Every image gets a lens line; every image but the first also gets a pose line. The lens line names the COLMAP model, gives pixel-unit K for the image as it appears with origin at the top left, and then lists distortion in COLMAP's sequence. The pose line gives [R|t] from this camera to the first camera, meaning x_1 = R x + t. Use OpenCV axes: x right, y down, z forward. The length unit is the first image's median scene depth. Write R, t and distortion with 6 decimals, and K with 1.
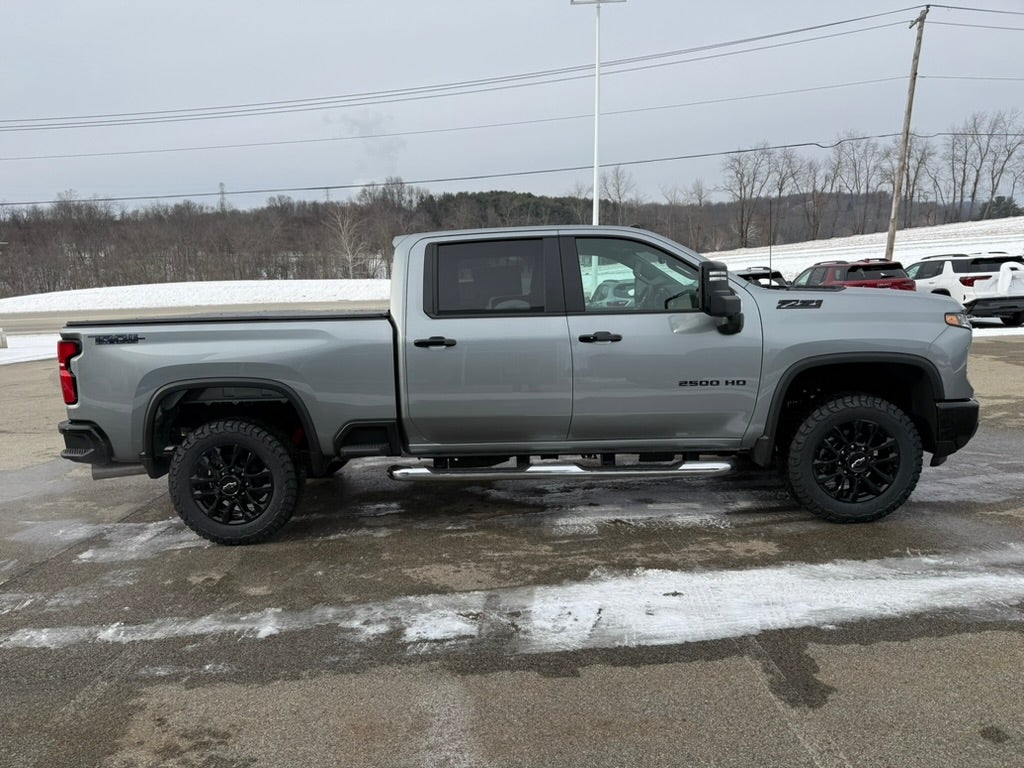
lens RADIAL K [[730.3, 0, 469.8], [0, 730.3, 424.6], [0, 0, 1]] dist [0.014690, -0.021083]
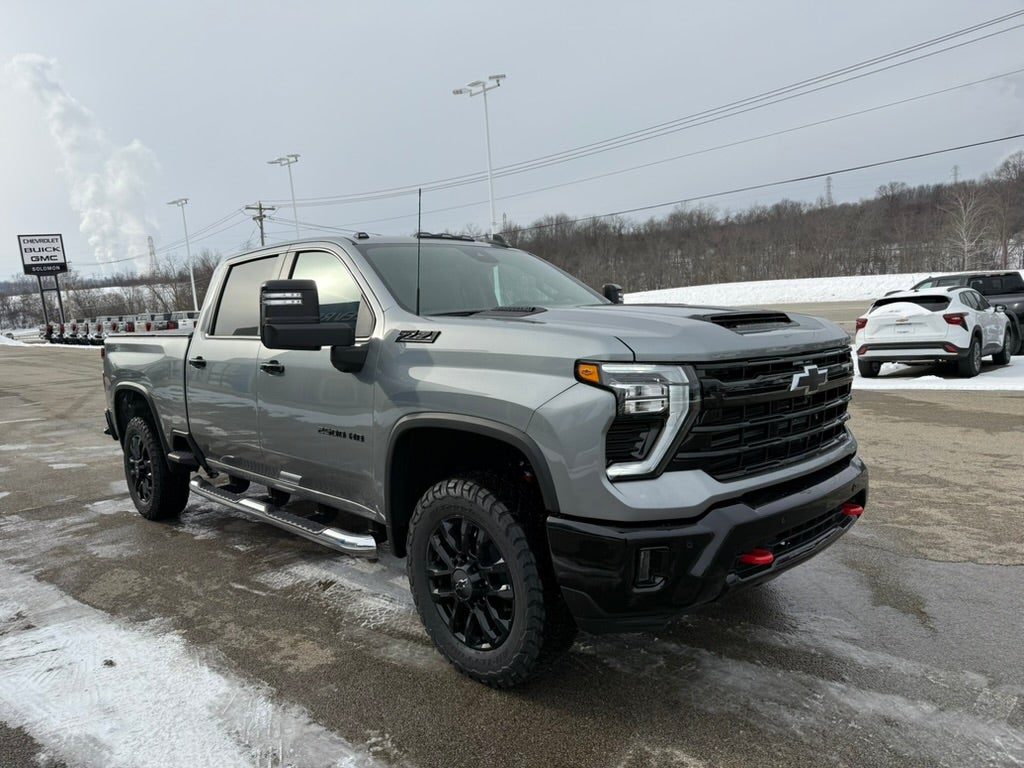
lens RADIAL K [[730.3, 0, 473.2], [0, 730.3, 379.5], [0, 0, 1]] dist [0.014690, -0.021083]
pose [[0.696367, 0.065201, -0.714718, 0.892889], [-0.106326, 0.994248, -0.012894, -0.108532], [0.709766, 0.084972, 0.699294, 0.493870]]
